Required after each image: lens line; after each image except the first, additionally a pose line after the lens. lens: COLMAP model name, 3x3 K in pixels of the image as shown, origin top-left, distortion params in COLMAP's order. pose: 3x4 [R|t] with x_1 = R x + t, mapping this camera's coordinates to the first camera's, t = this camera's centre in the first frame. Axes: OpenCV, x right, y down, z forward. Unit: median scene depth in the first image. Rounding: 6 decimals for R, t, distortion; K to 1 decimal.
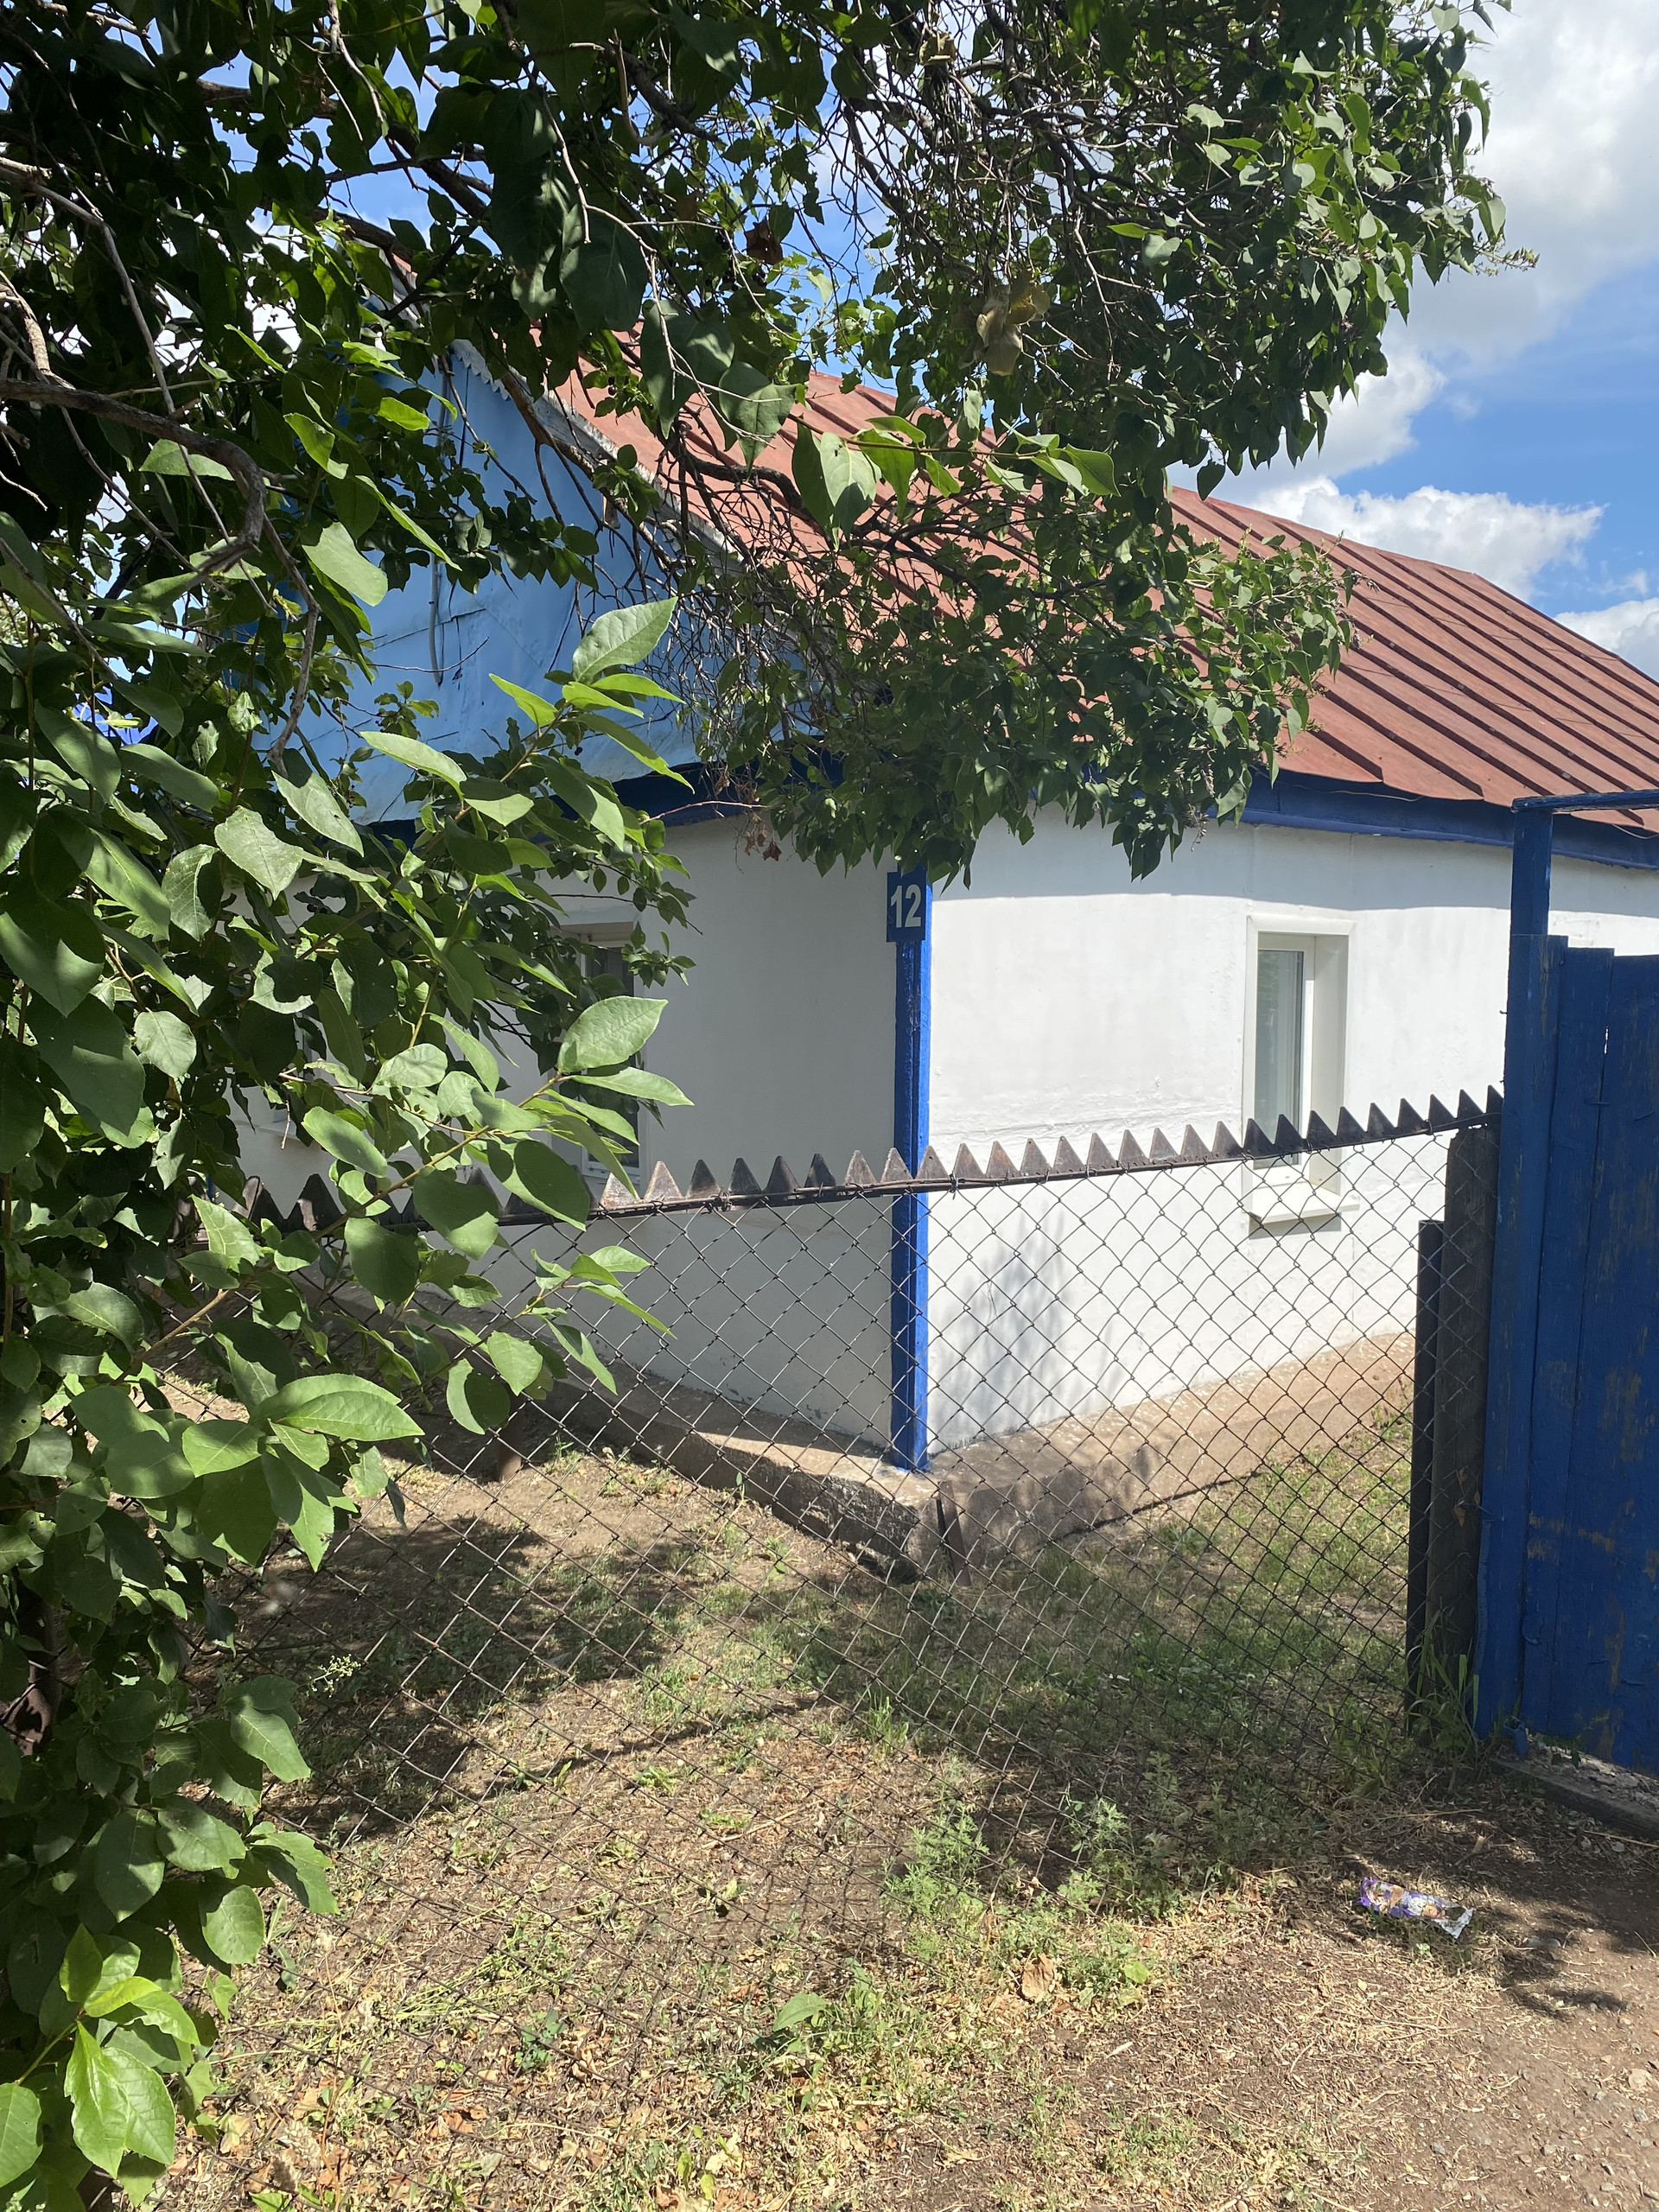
lens RADIAL K [[1659.6, 0, 831.1], [0, 1659.6, 1111.8], [0, 0, 1]] dist [0.027947, -0.025749]
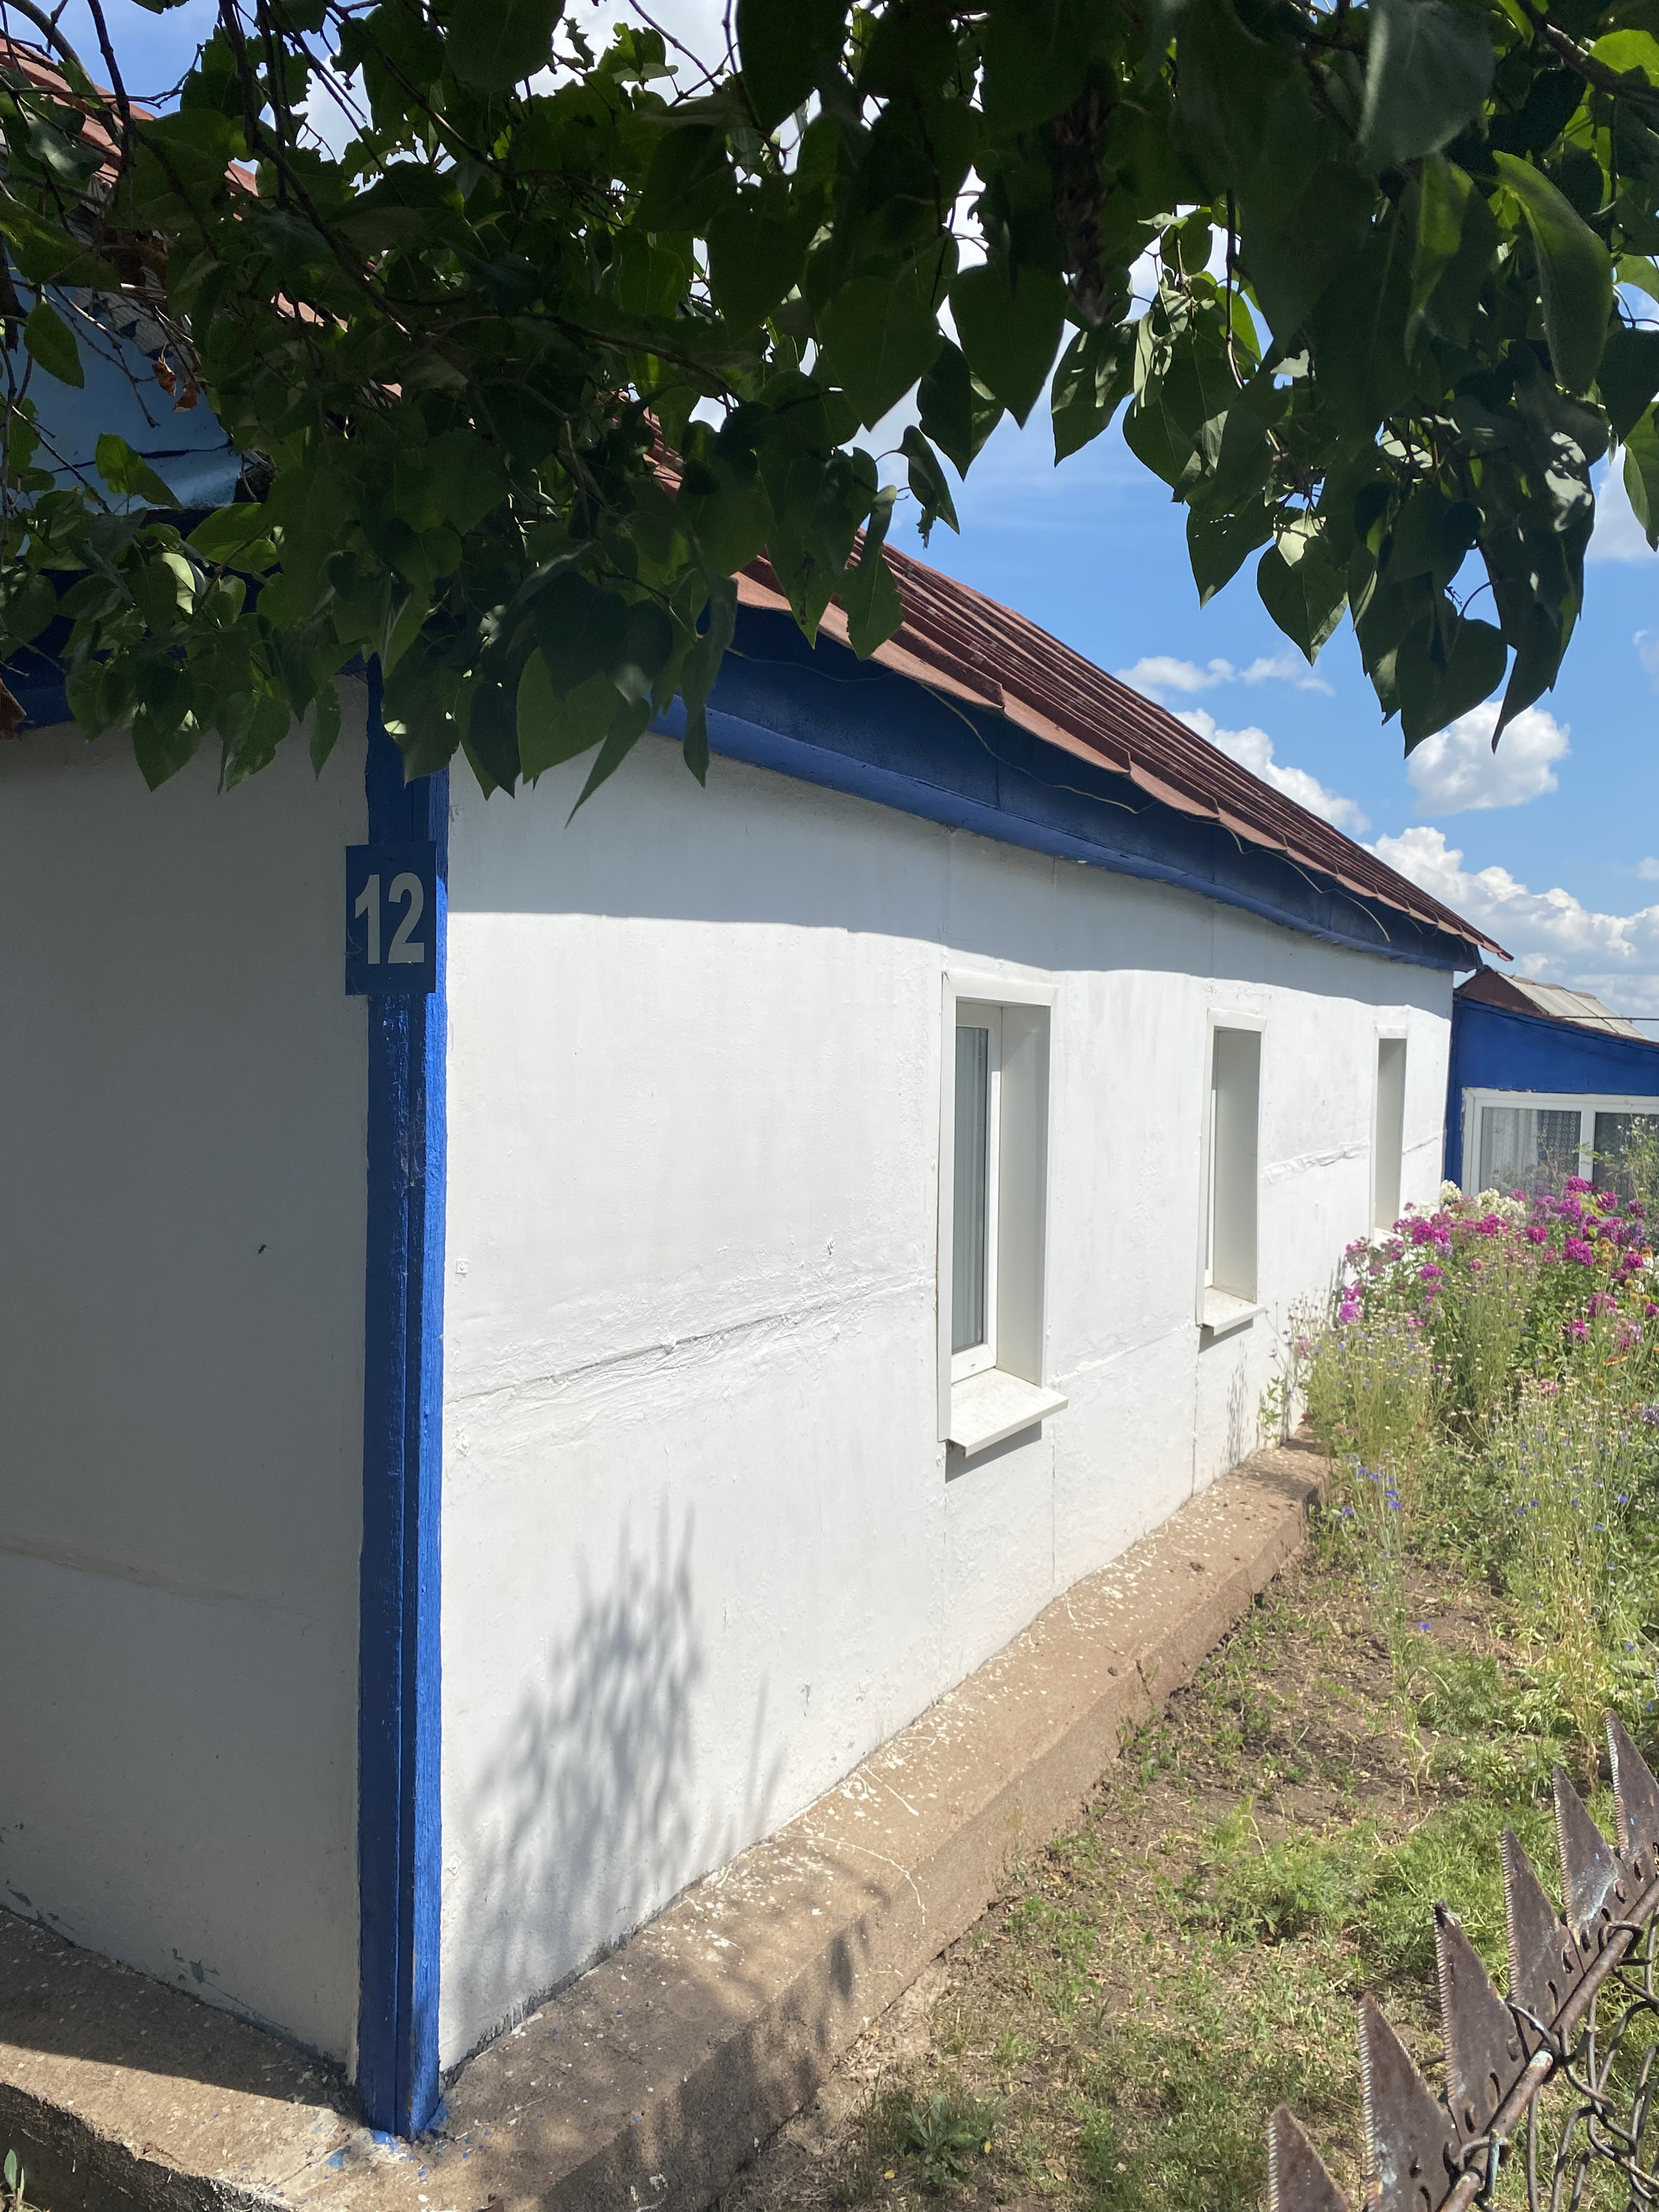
lens RADIAL K [[1659.6, 0, 844.4], [0, 1659.6, 1101.7], [0, 0, 1]] dist [0.027947, -0.025749]
pose [[0.946190, -0.003595, 0.323593, 0.013453], [0.021005, 0.998512, -0.050325, -0.043016], [-0.322930, 0.054414, 0.944857, 0.482640]]
